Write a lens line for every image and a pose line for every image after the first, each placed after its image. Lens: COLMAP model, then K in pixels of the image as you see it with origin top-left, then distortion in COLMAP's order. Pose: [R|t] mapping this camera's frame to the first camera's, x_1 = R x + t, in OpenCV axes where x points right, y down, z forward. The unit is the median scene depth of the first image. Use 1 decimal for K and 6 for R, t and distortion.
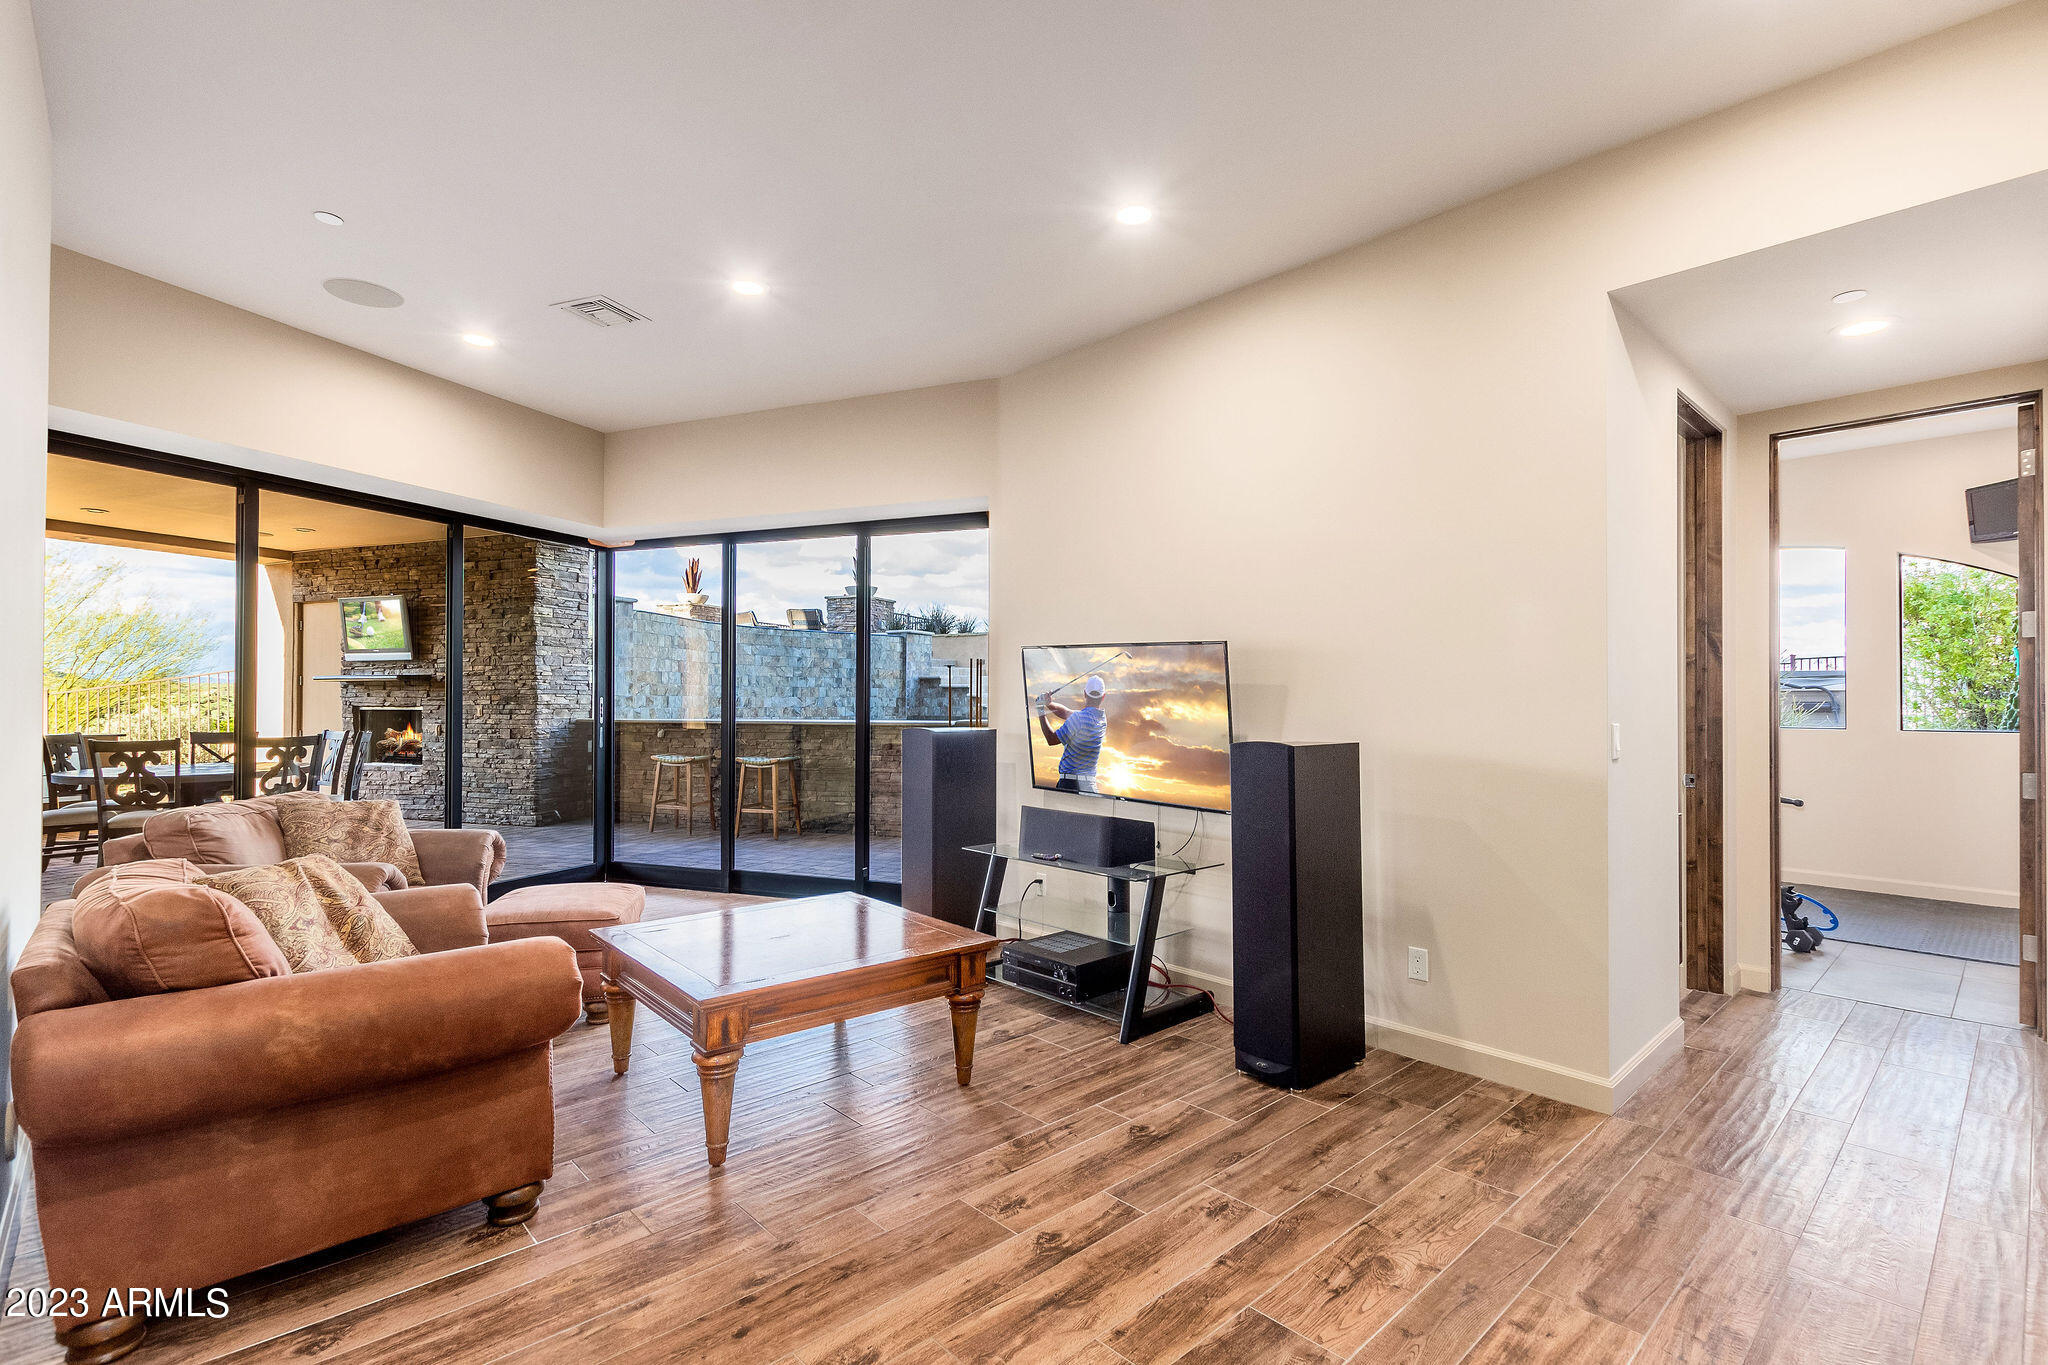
lens RADIAL K [[920.5, 0, 1026.1], [0, 920.5, 684.8], [0, 0, 1]] dist [0.011737, -0.003716]
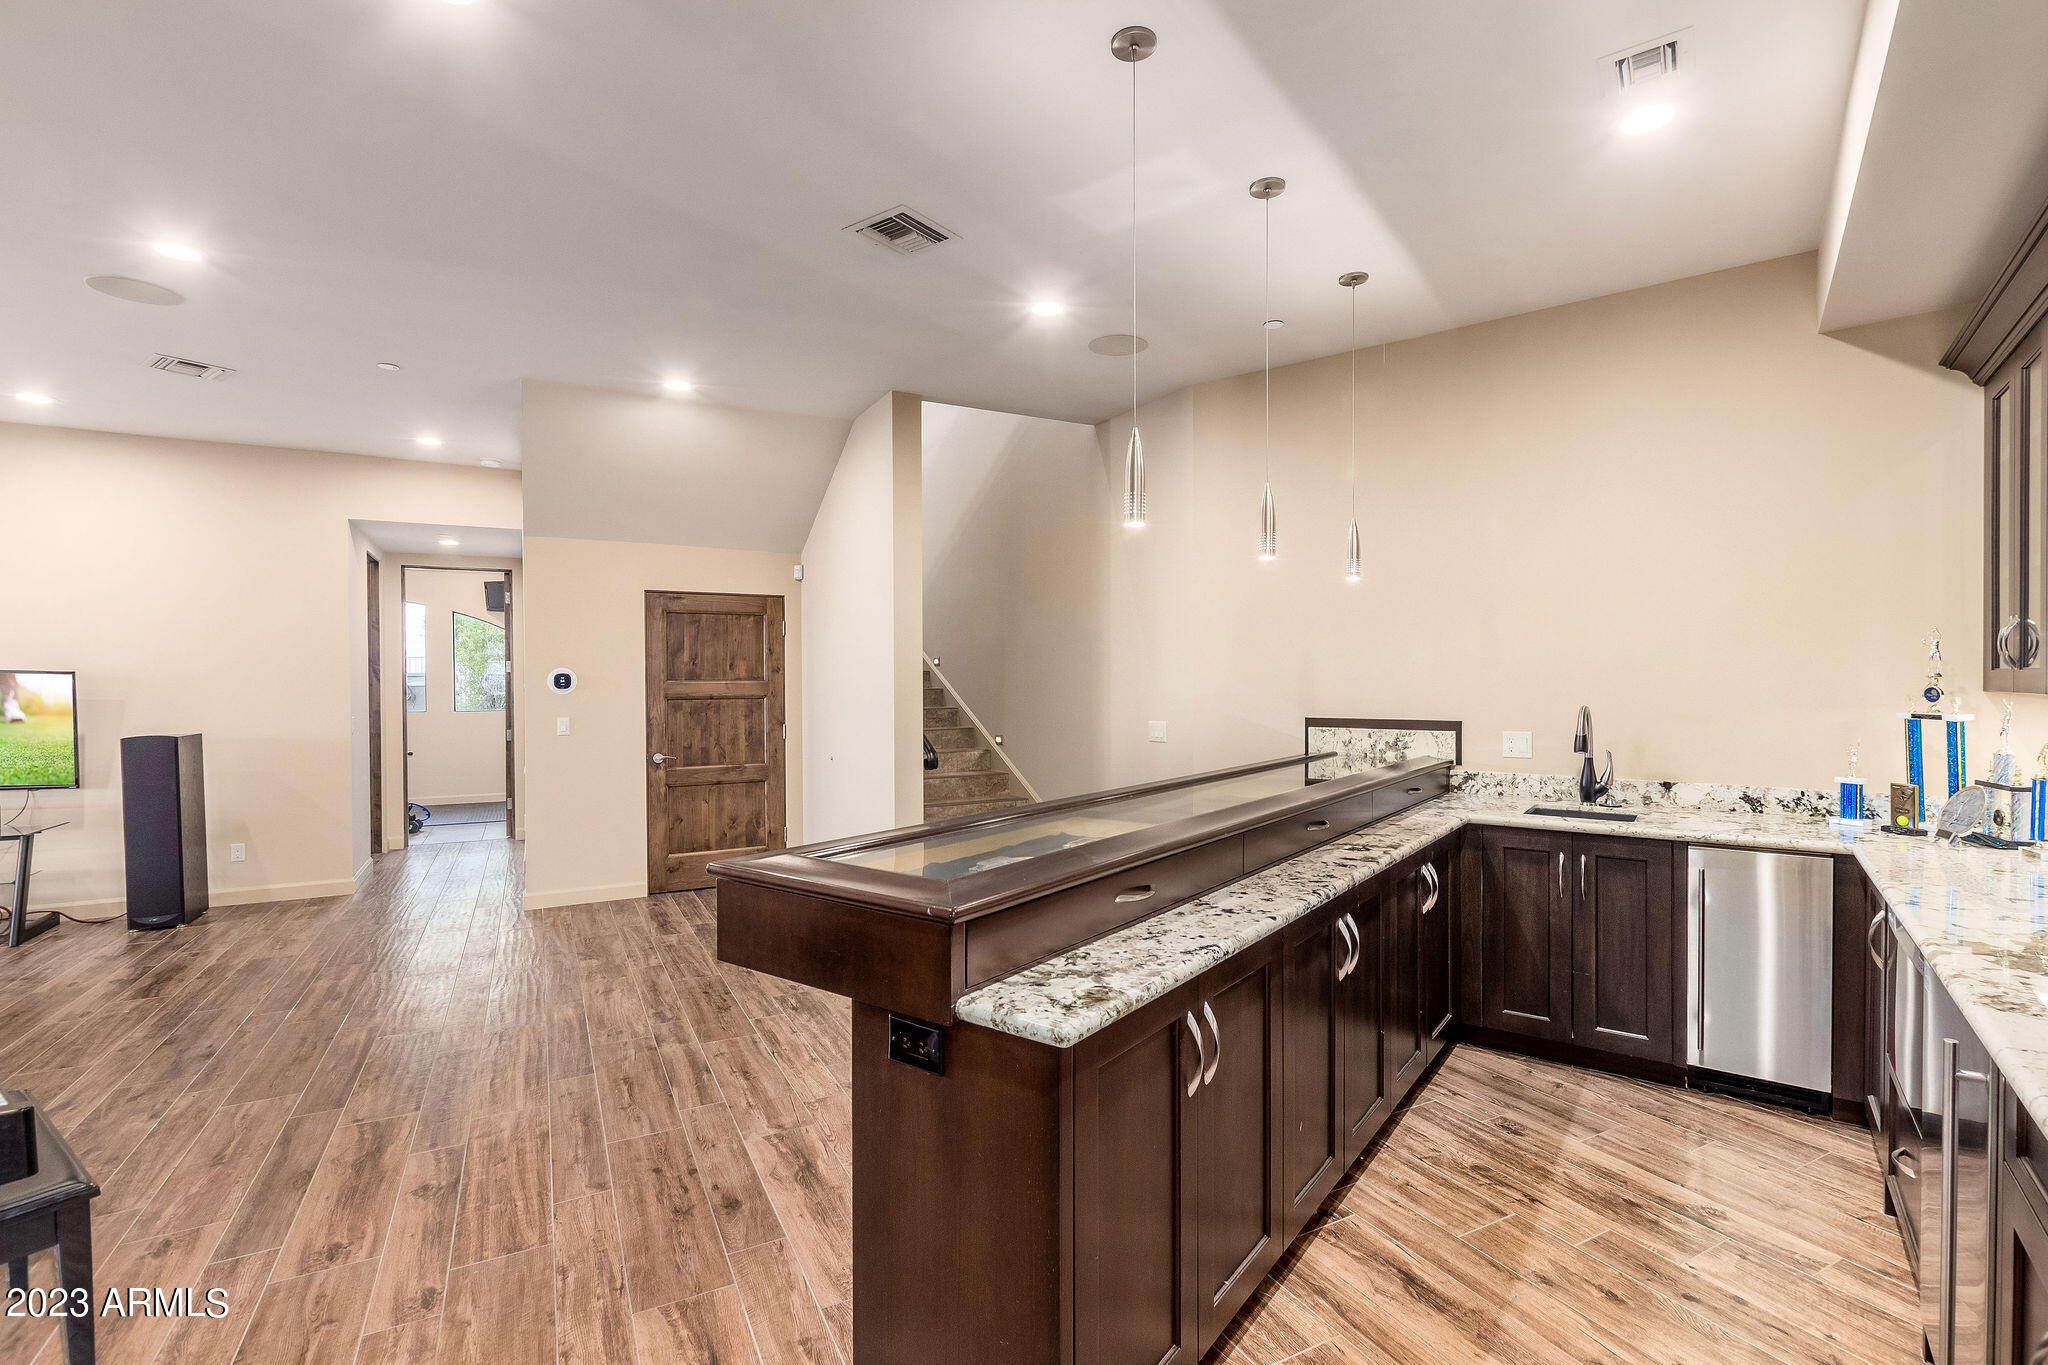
lens RADIAL K [[920.5, 0, 1045.4], [0, 920.5, 690.3], [0, 0, 1]] dist [0.011737, -0.003716]
pose [[0.230649, -0.007333, 0.973009, -0.940560], [-0.006300, 0.999939, 0.009029, -0.044405], [-0.973017, -0.008213, 0.230589, -0.928788]]
